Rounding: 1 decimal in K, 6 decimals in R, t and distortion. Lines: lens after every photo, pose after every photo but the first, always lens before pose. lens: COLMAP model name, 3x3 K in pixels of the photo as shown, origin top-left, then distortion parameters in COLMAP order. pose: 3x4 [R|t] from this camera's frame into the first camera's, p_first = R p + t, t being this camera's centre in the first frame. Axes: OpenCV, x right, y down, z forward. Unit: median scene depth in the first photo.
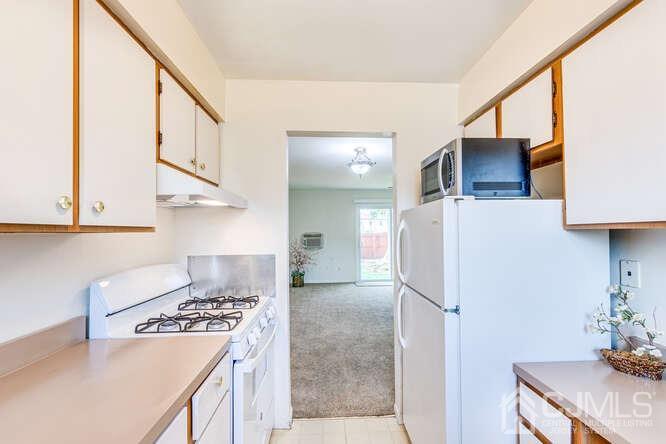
lens RADIAL K [[287.9, 0, 335.9], [0, 287.9, 227.3], [0, 0, 1]] dist [0.001305, 0.000215]
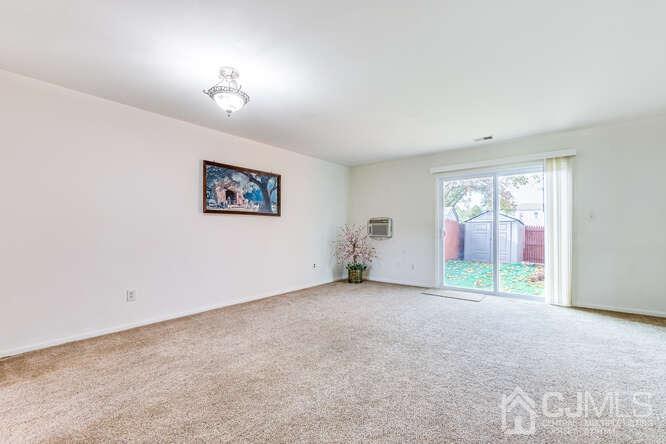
lens RADIAL K [[287.9, 0, 335.9], [0, 287.9, 227.3], [0, 0, 1]] dist [0.001305, 0.000215]
pose [[0.748883, 0.000908, -0.662702, 0.352547], [0.005032, 0.999962, 0.007057, 0.039473], [0.662683, -0.008619, 0.748850, 0.332332]]
